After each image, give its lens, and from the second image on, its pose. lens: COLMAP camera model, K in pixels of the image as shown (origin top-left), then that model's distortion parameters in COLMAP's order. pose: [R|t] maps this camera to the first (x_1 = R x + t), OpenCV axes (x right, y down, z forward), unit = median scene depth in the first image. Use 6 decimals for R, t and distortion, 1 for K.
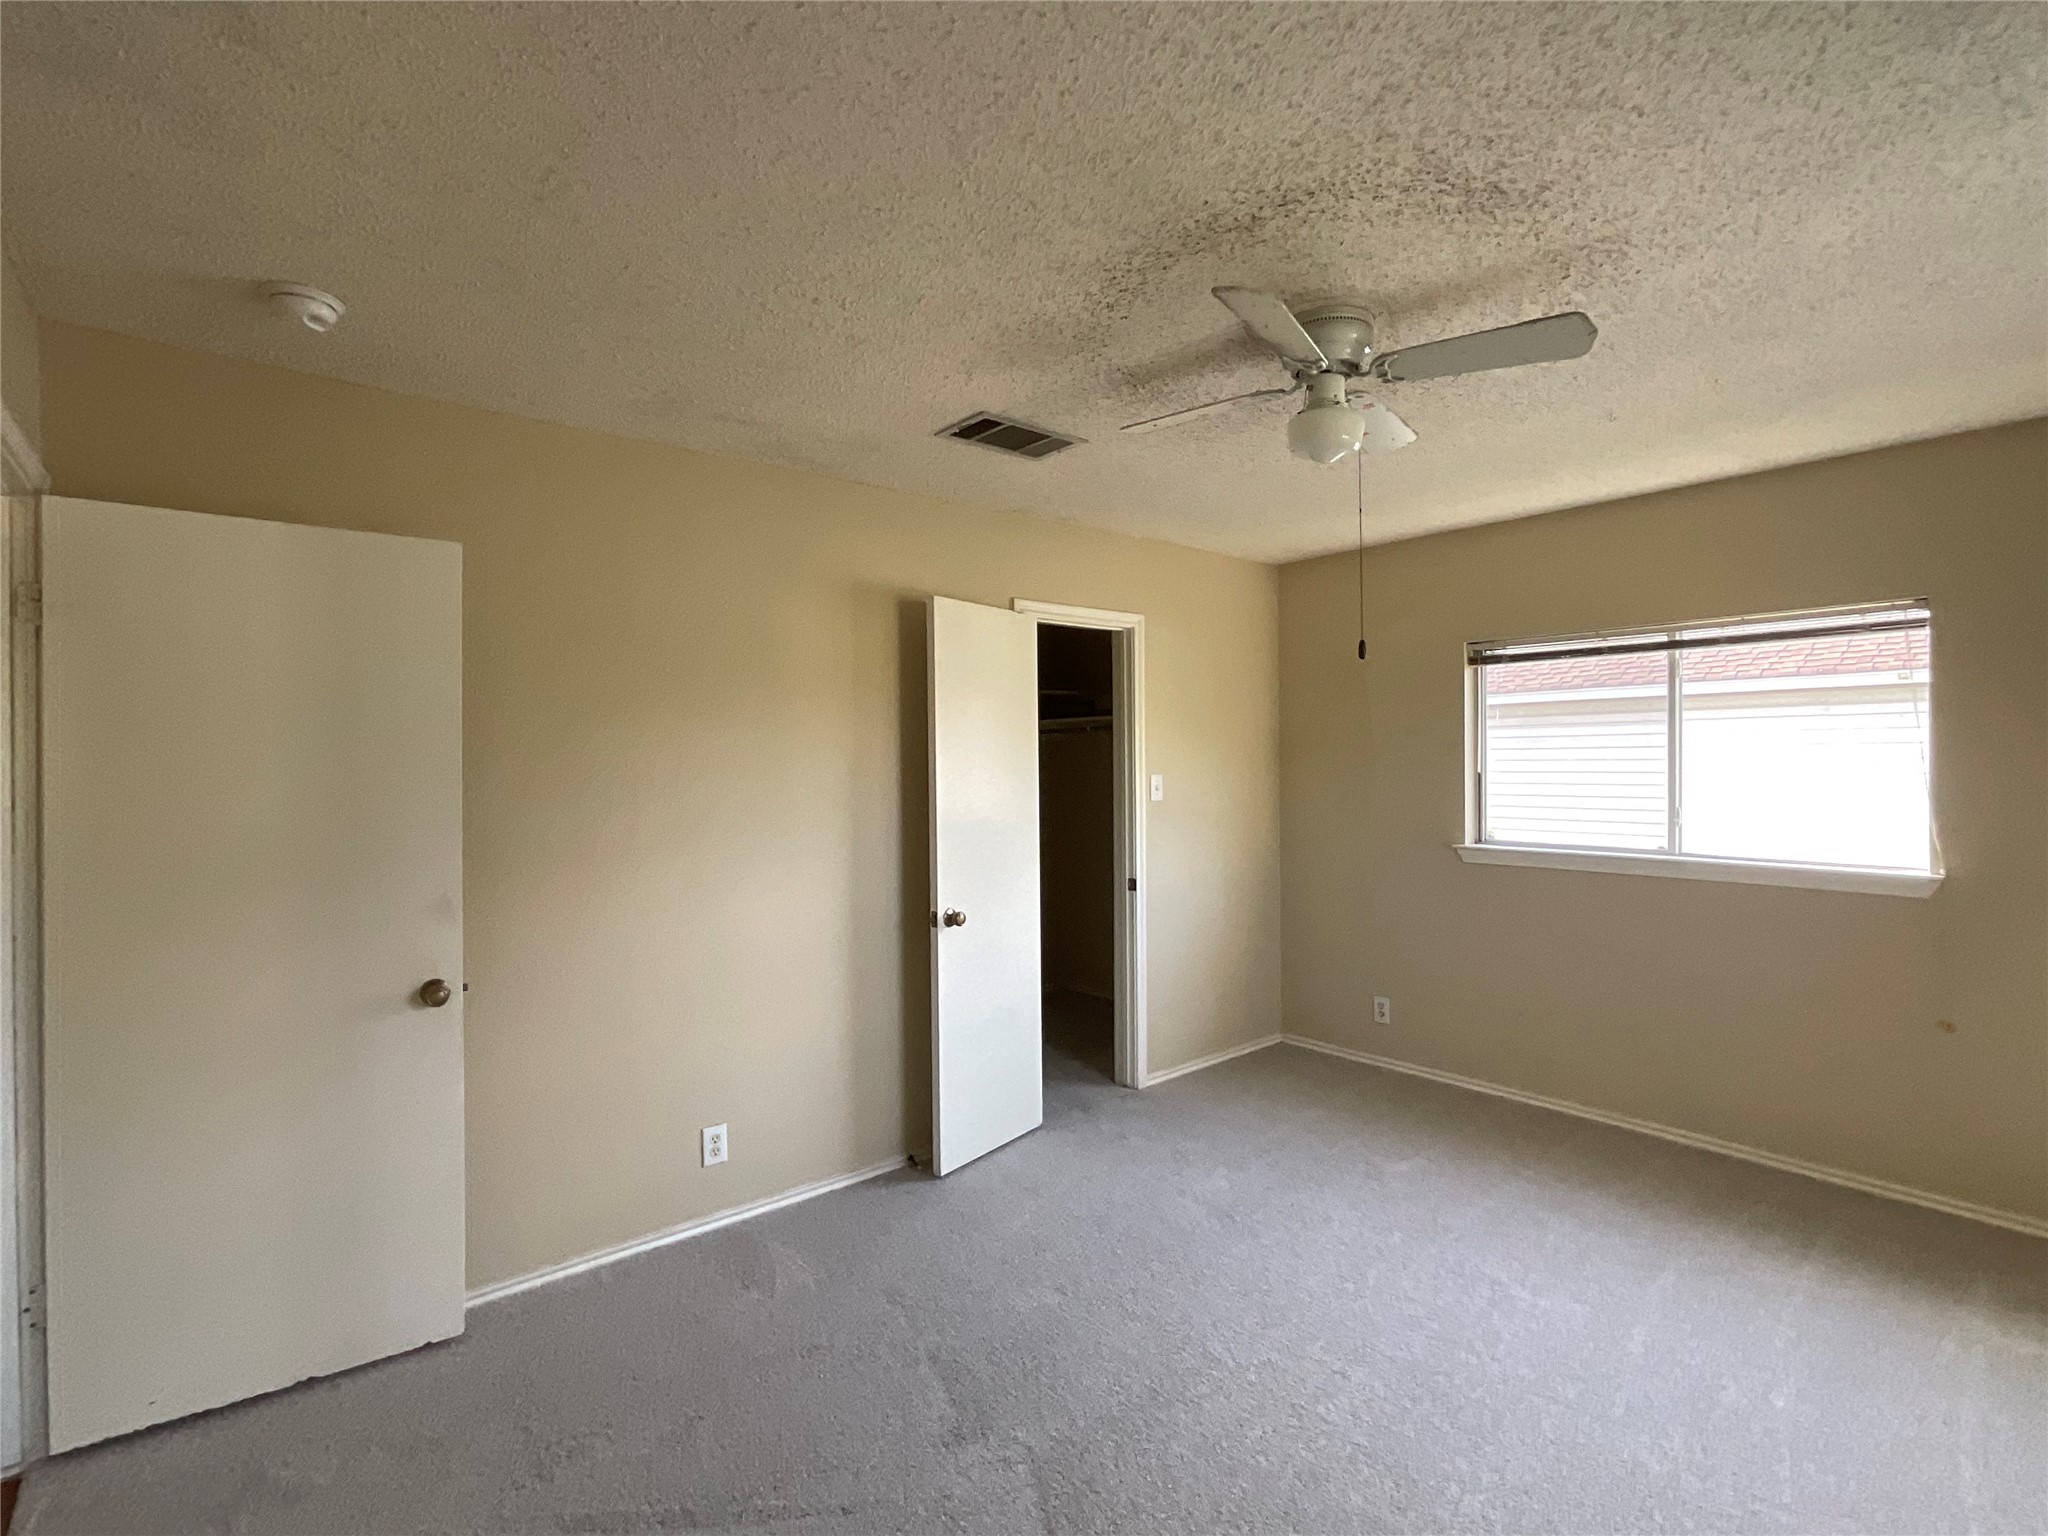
lens RADIAL K [[979.7, 0, 1049.5], [0, 979.7, 766.9], [0, 0, 1]] dist [0.004990, -0.000085]
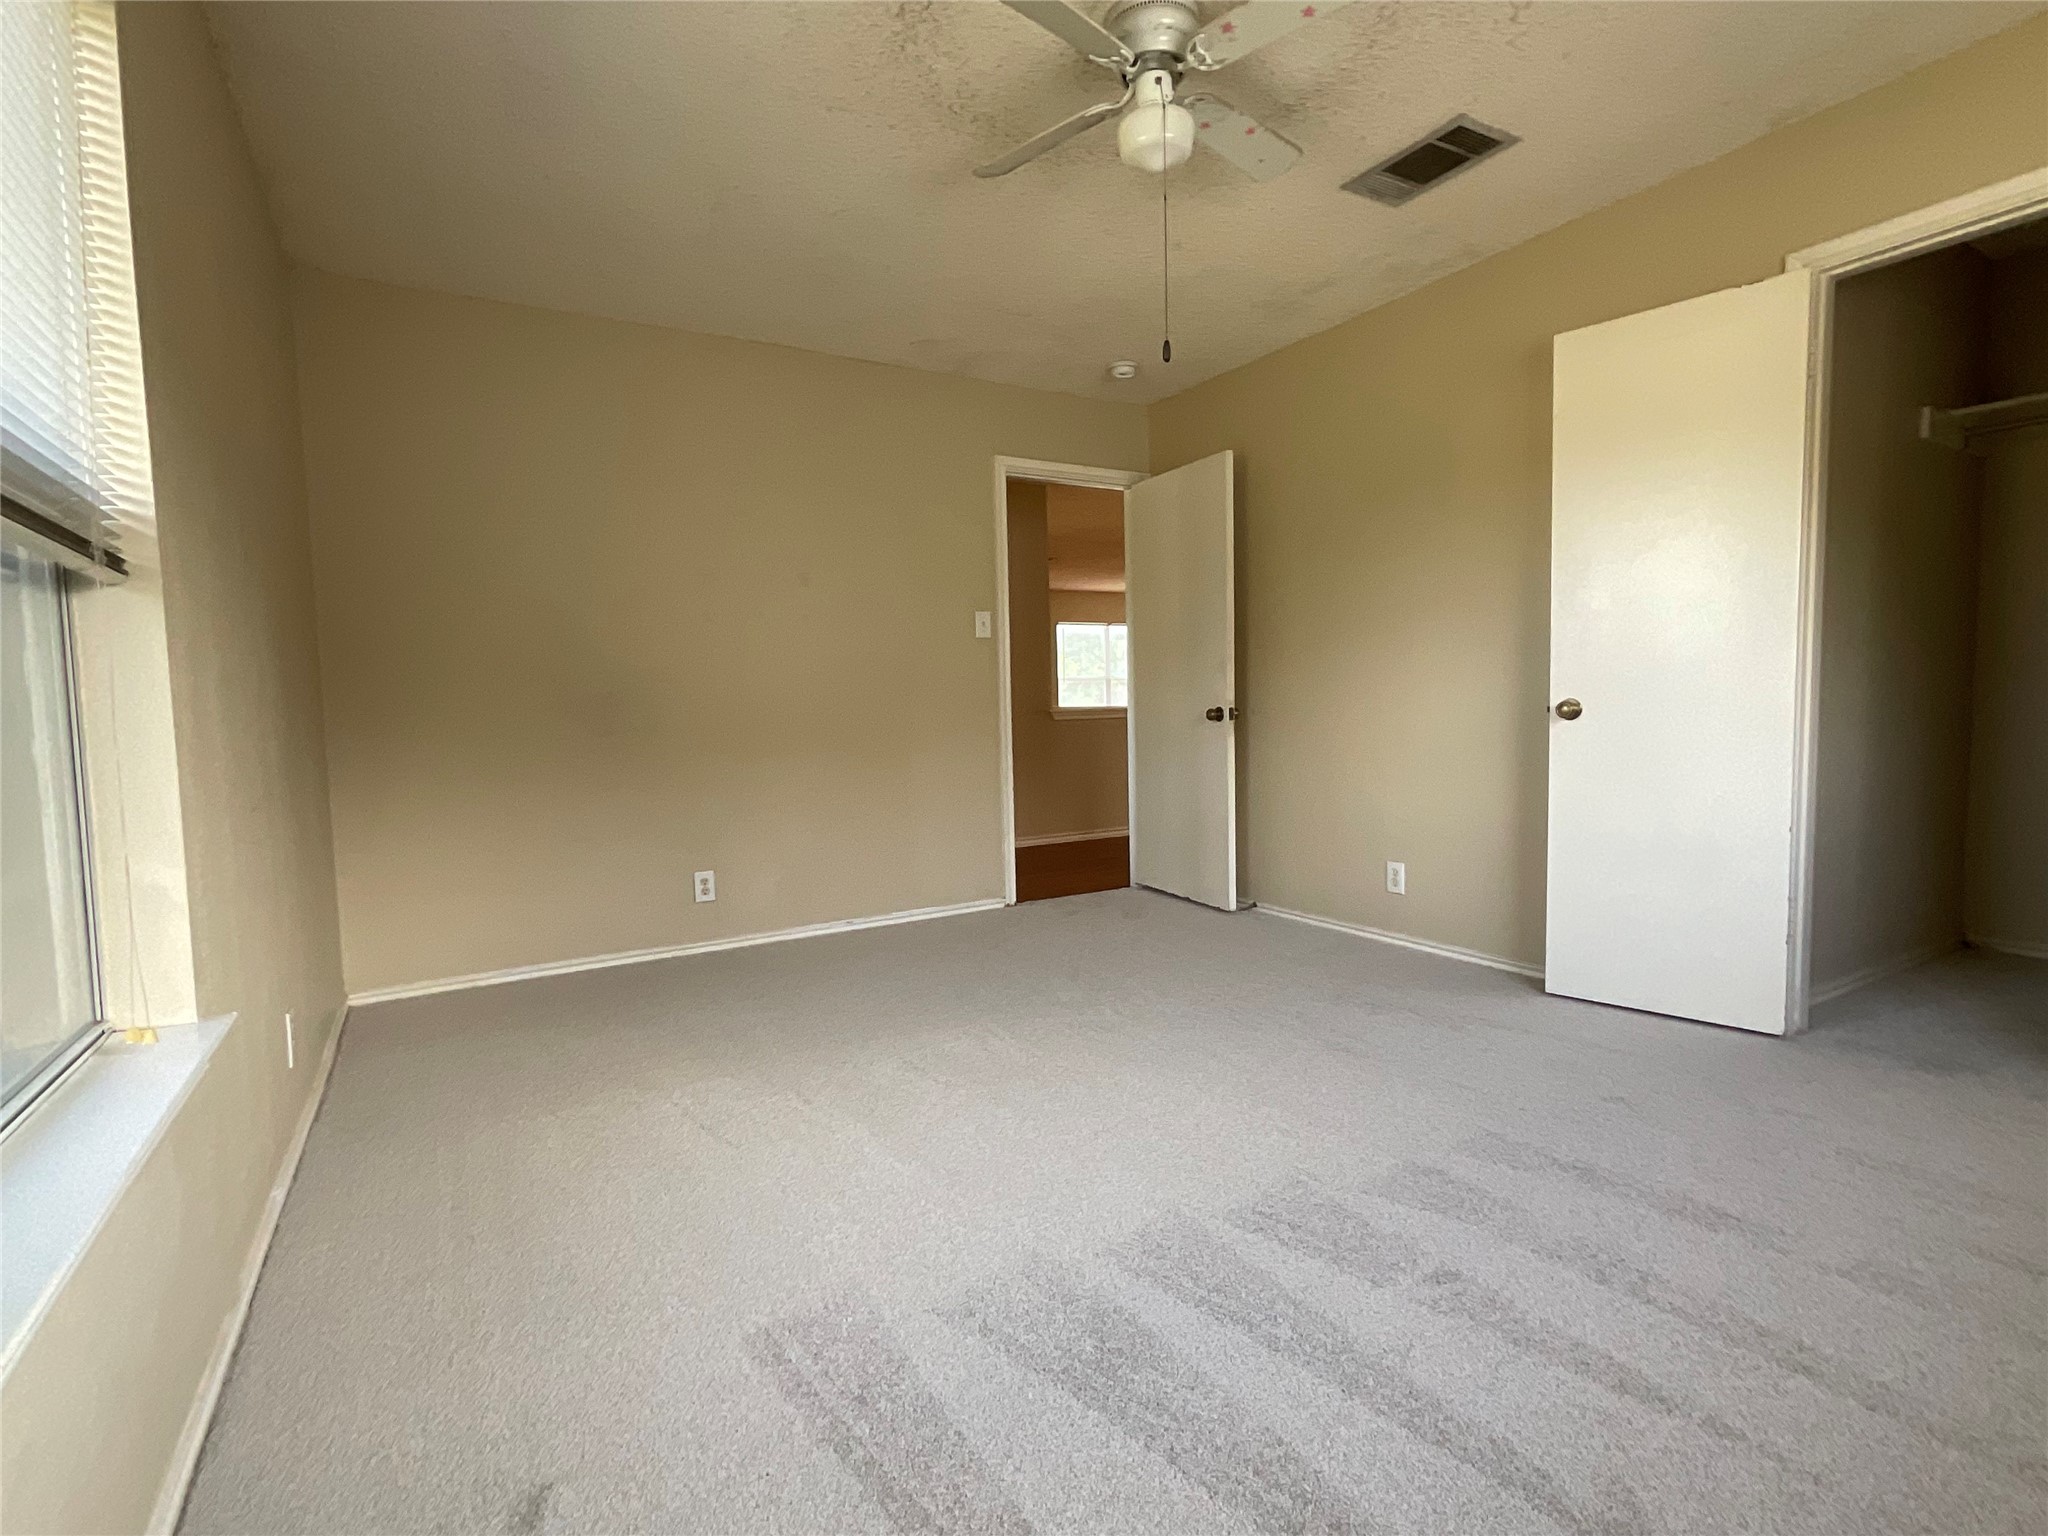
lens RADIAL K [[979.7, 0, 1016.0], [0, 979.7, 760.4], [0, 0, 1]] dist [0.004990, -0.000085]
pose [[-0.165642, 0.071036, -0.983624, 1.875267], [0.022055, 0.997420, 0.068318, 0.290291], [0.985939, -0.010378, -0.166781, 1.484878]]
